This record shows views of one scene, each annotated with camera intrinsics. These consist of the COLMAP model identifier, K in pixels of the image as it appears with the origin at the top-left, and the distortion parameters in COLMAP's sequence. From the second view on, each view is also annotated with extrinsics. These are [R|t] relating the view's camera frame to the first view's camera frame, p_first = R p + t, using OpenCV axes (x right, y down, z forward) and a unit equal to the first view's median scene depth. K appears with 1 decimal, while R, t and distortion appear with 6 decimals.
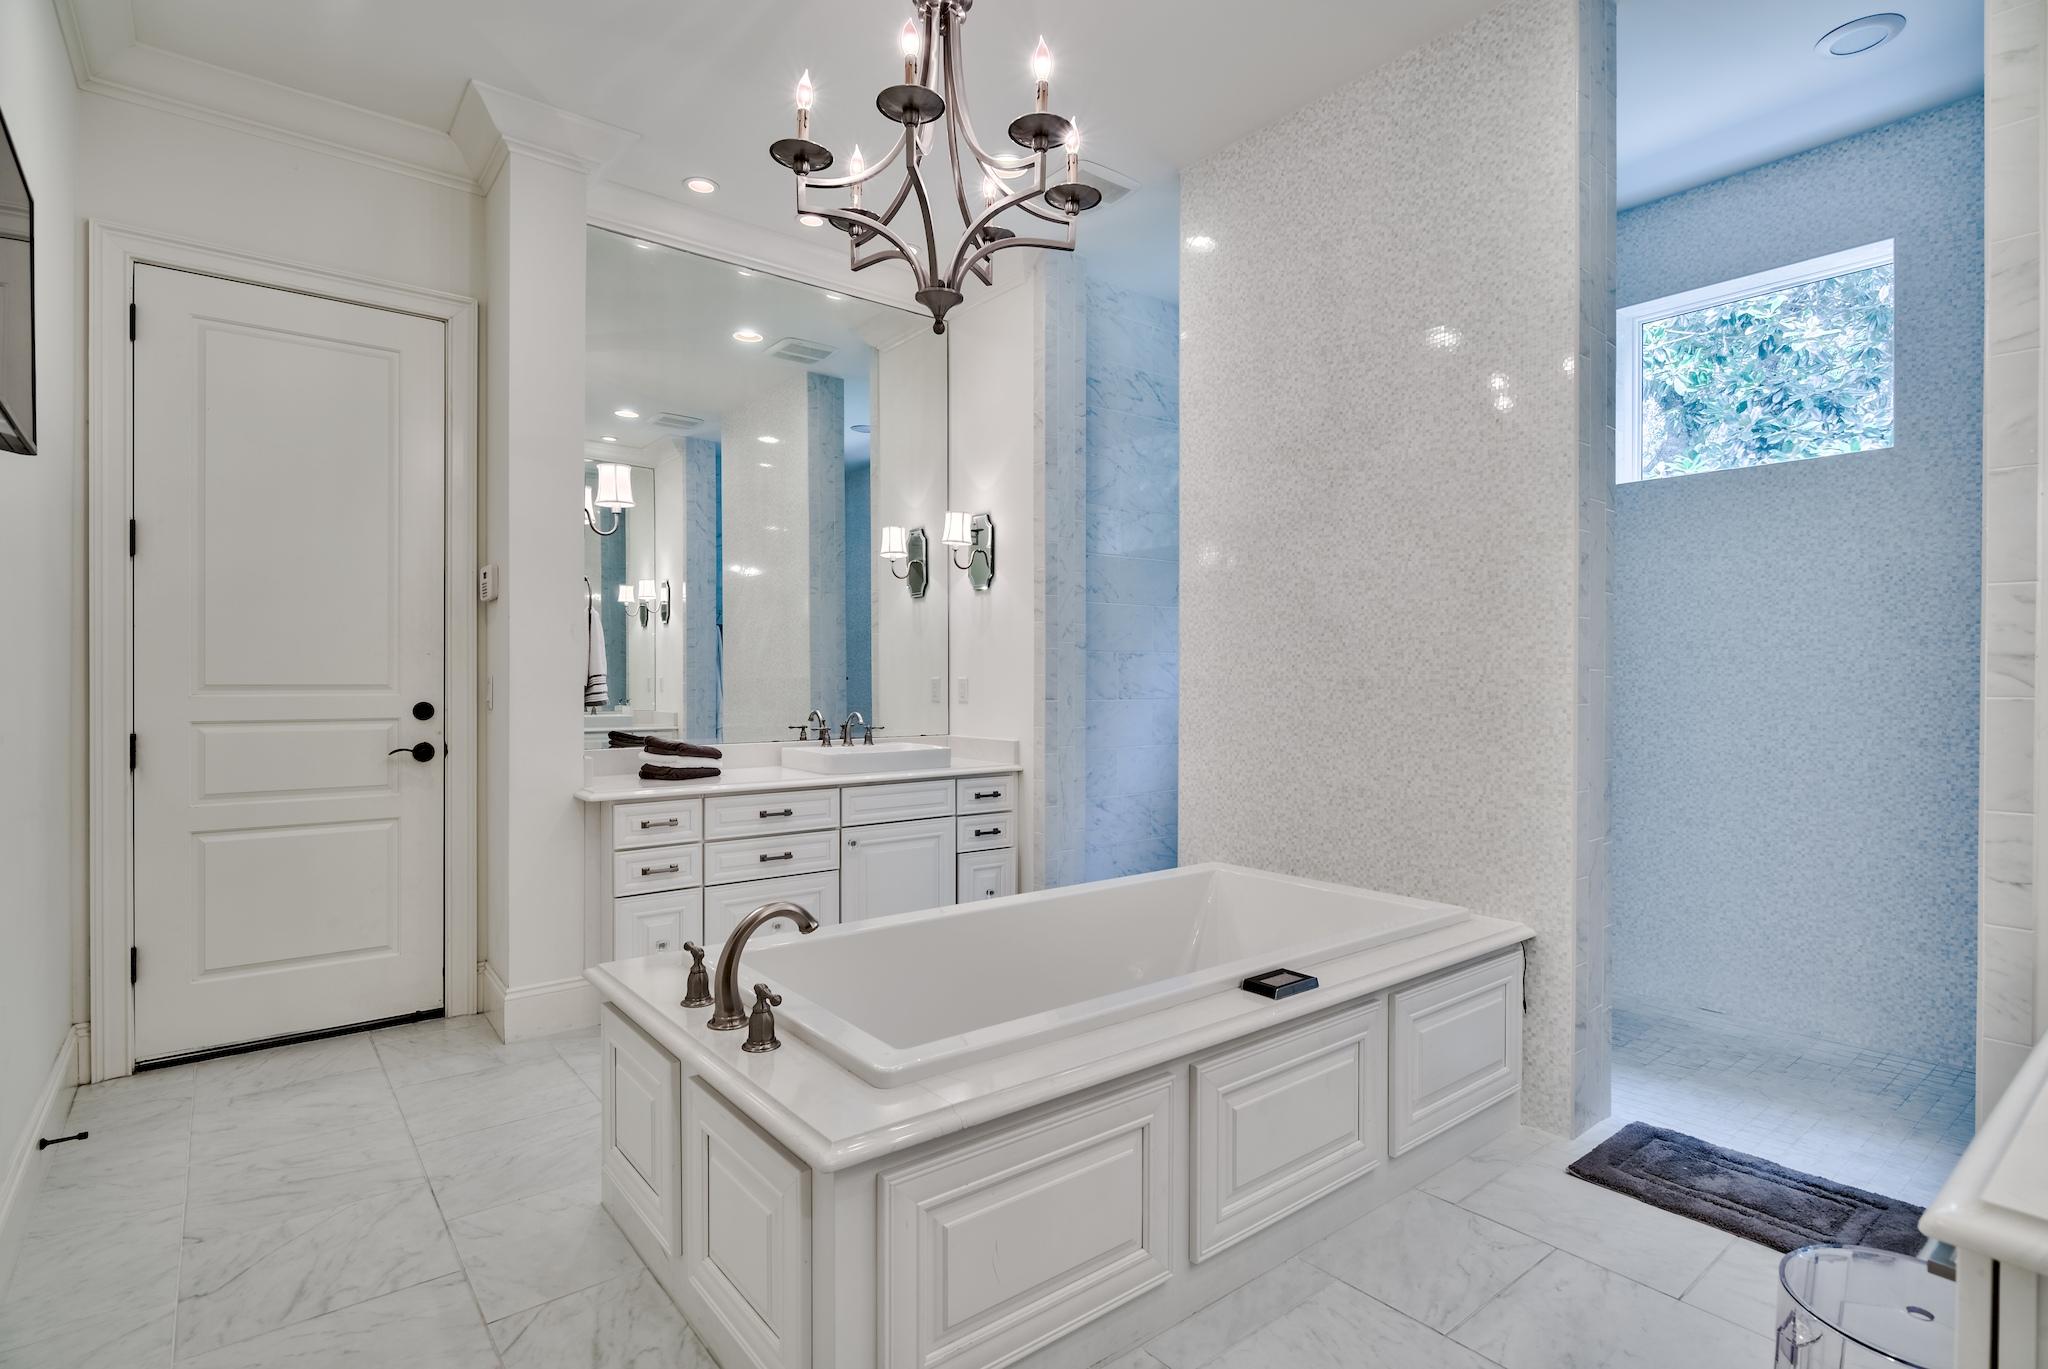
lens RADIAL K [[1000.7, 0, 1012.7], [0, 1000.7, 683.0], [0, 0, 1]] dist [-0.002778, -0.001267]
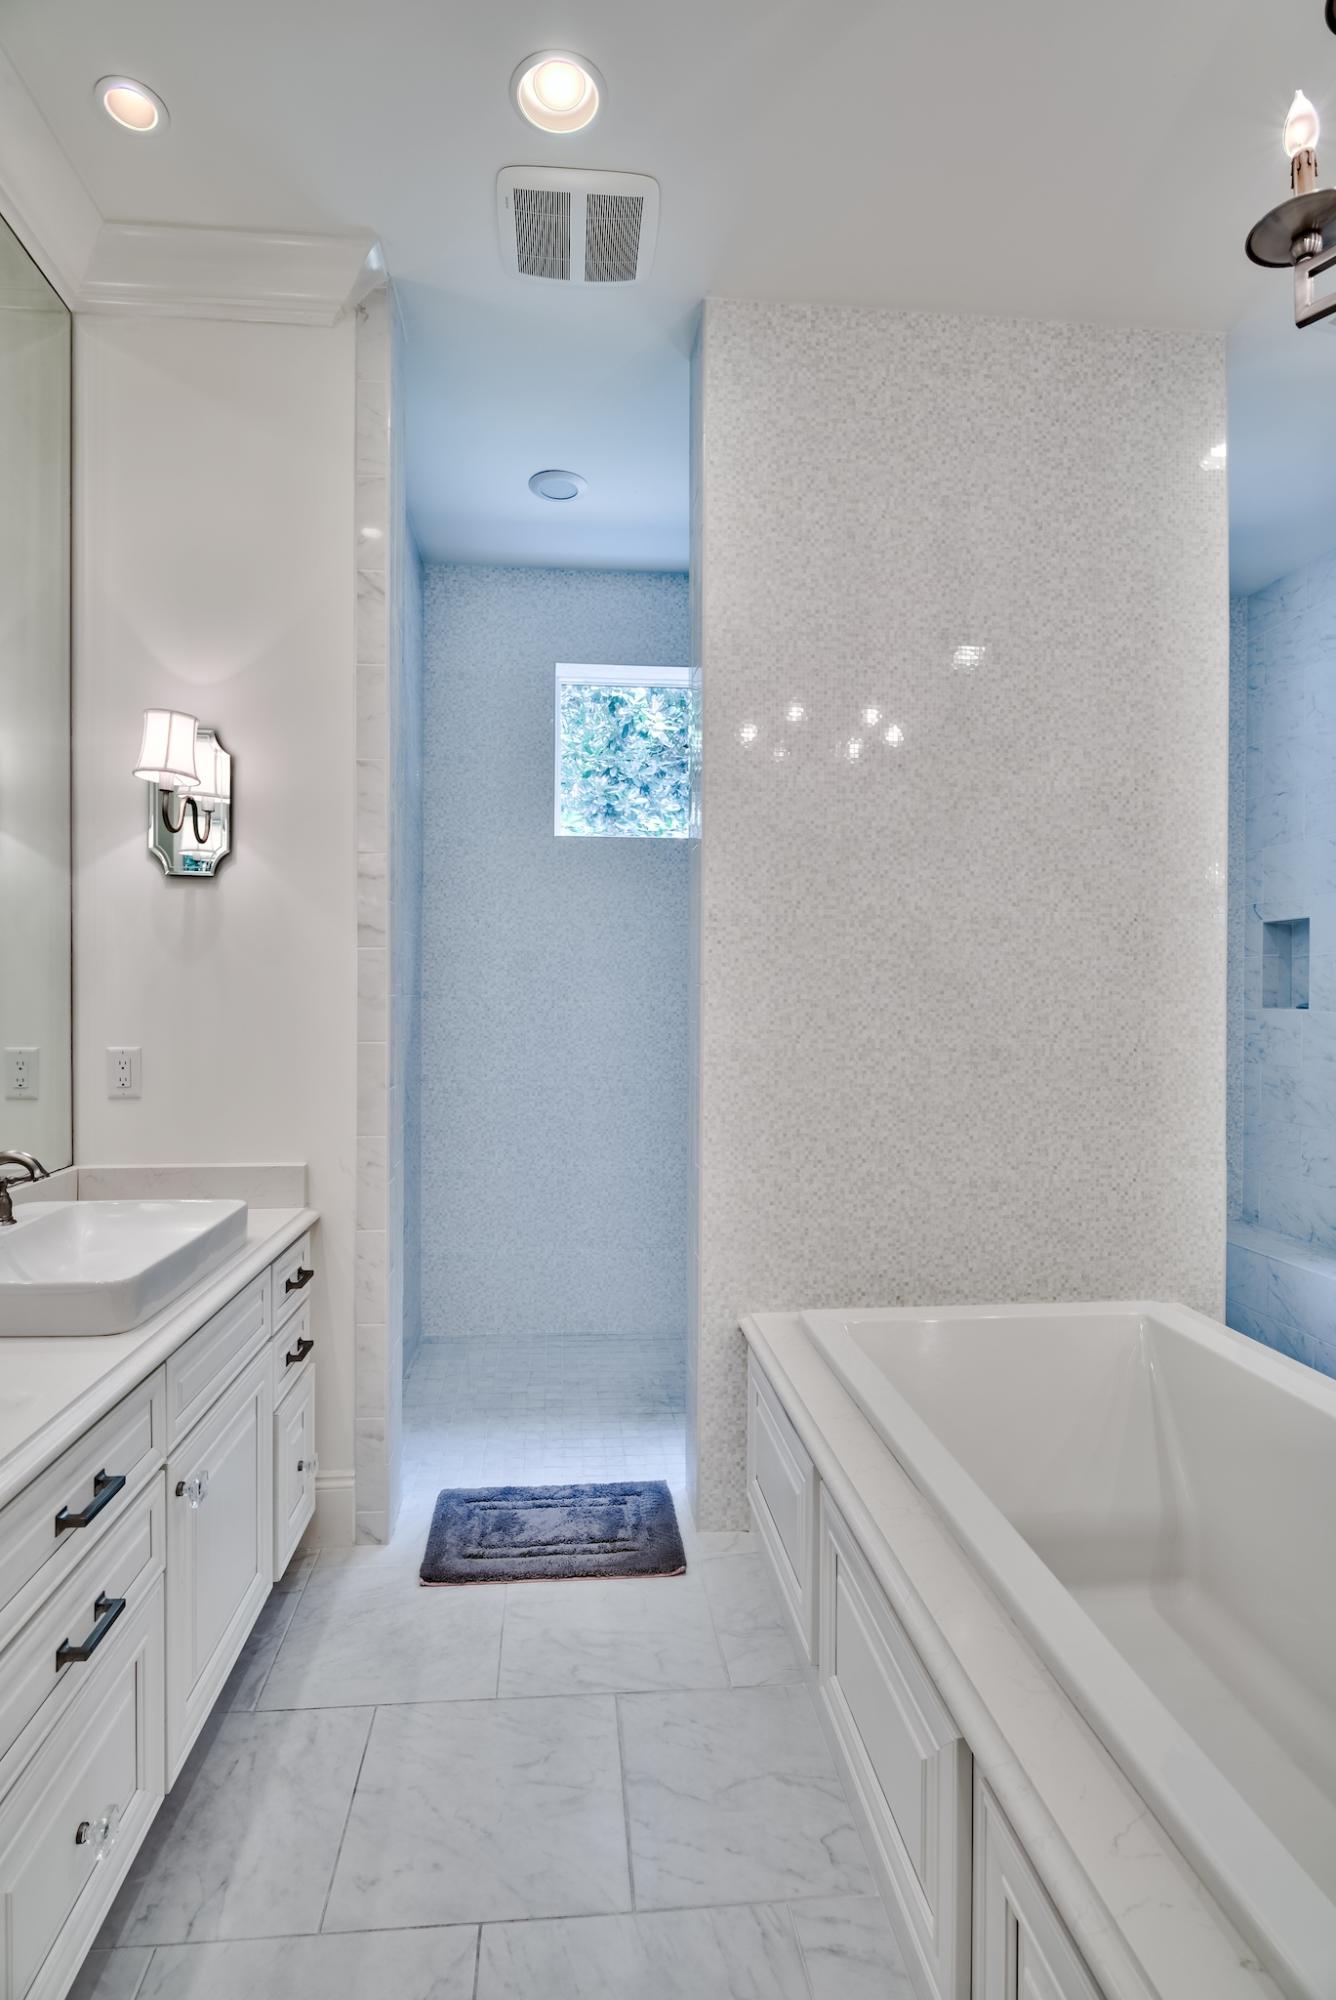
lens RADIAL K [[977.2, 0, 698.0], [0, 977.2, 989.2], [0, 0, 1]] dist [-0.002778, -0.001267]
pose [[0.550817, -0.001814, 0.834624, -0.446538], [0.000565, 0.999998, 0.001801, -0.052984], [-0.834626, -0.000521, 0.550817, 0.742709]]
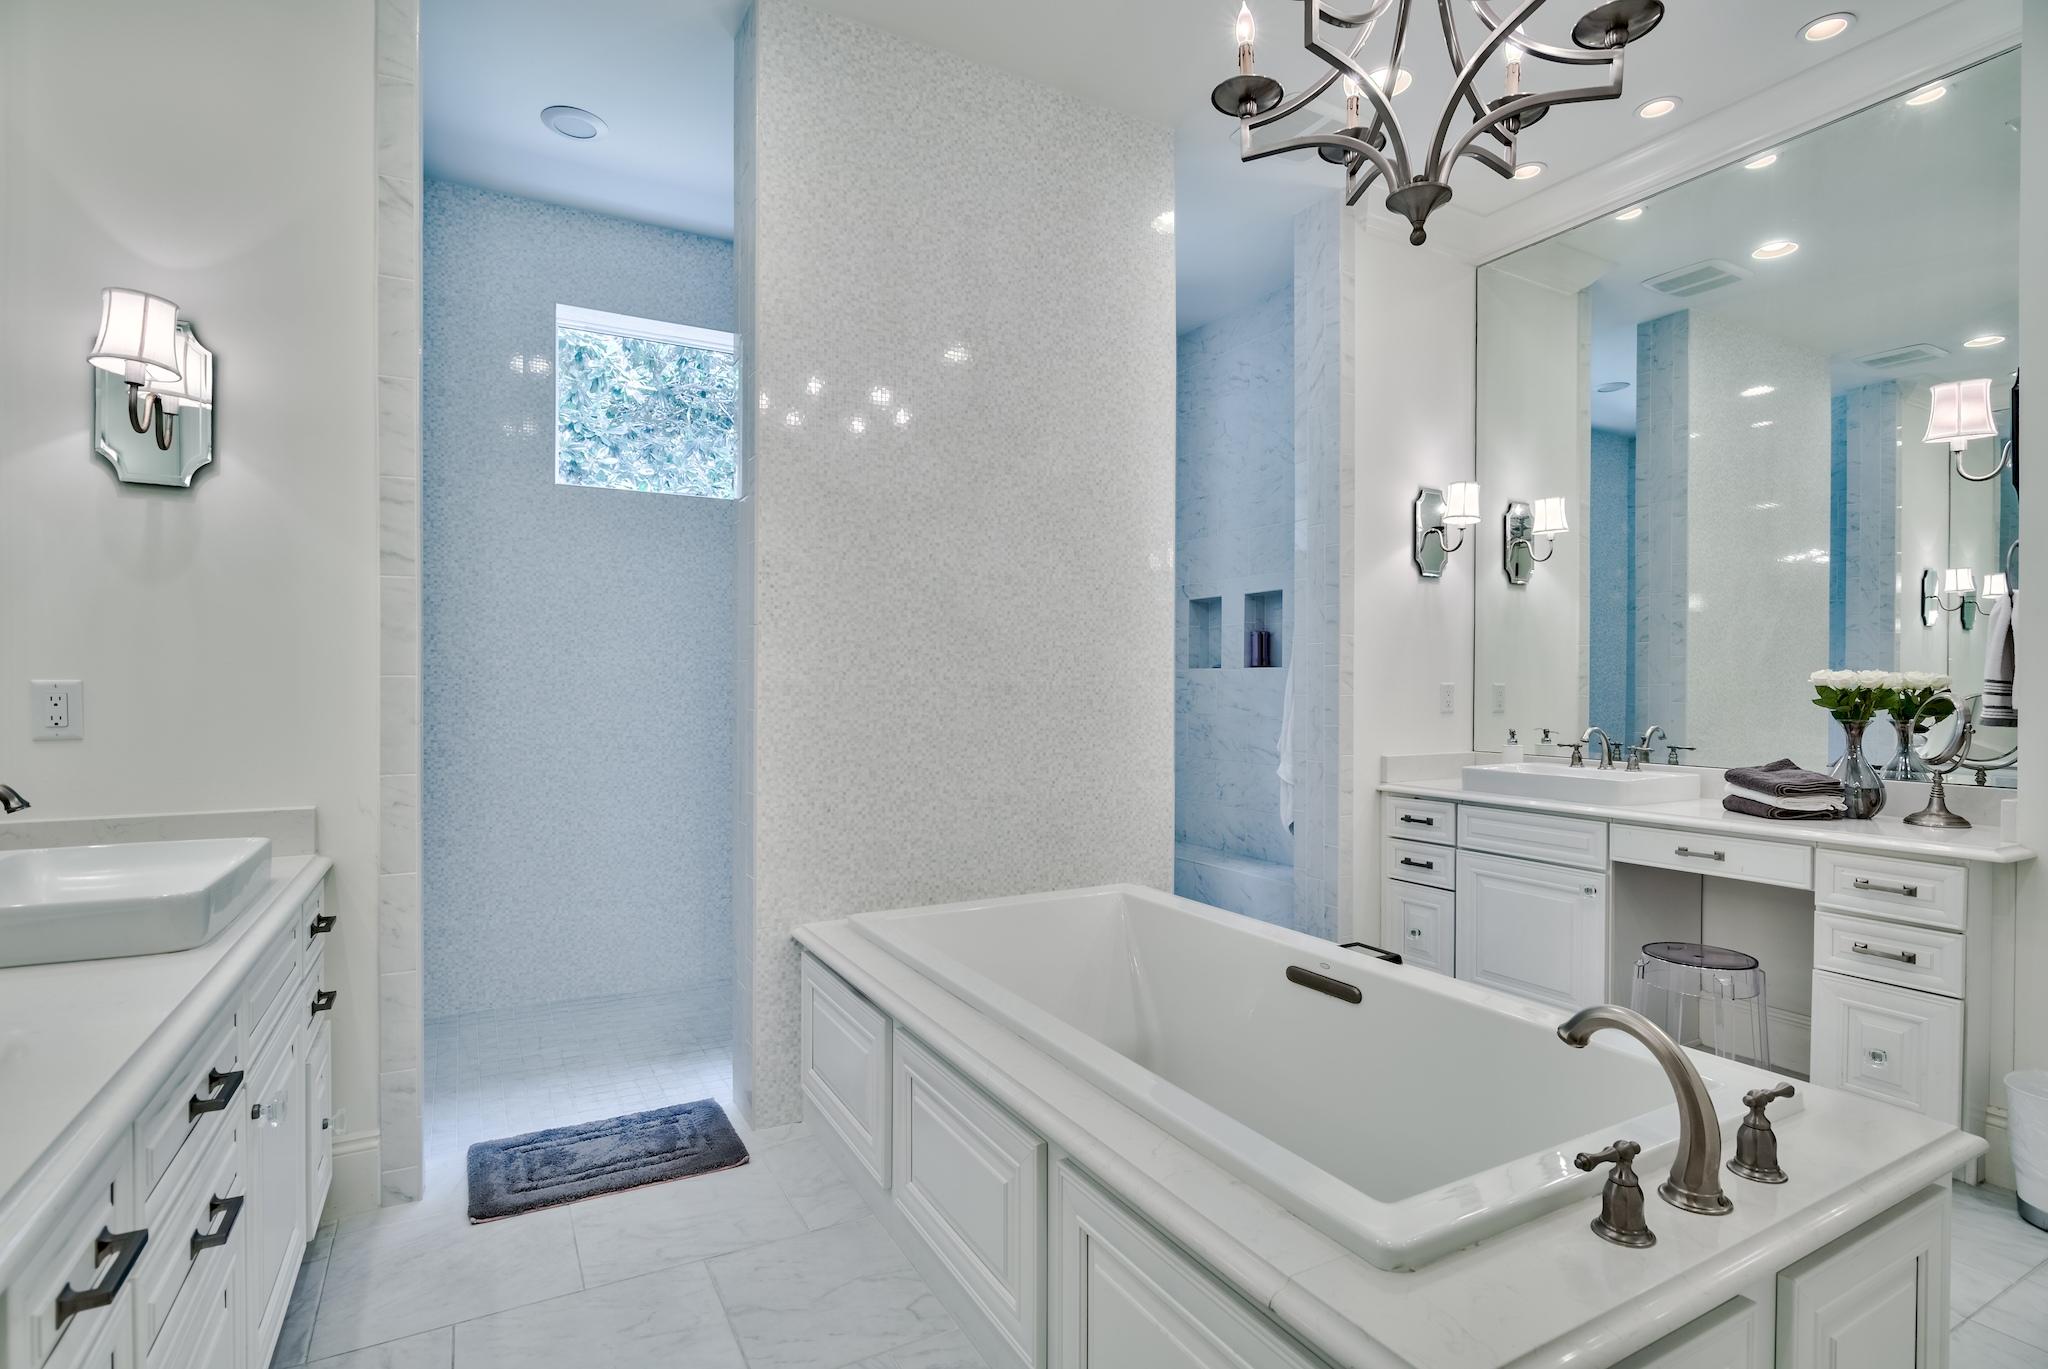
lens RADIAL K [[1000.7, 0, 1066.4], [0, 1000.7, 692.1], [0, 0, 1]] dist [-0.002778, -0.001267]
pose [[0.155598, -0.006435, 0.987799, -0.603377], [0.001673, 0.999979, 0.006250, -0.002791], [-0.987819, 0.000680, 0.155606, 0.770152]]
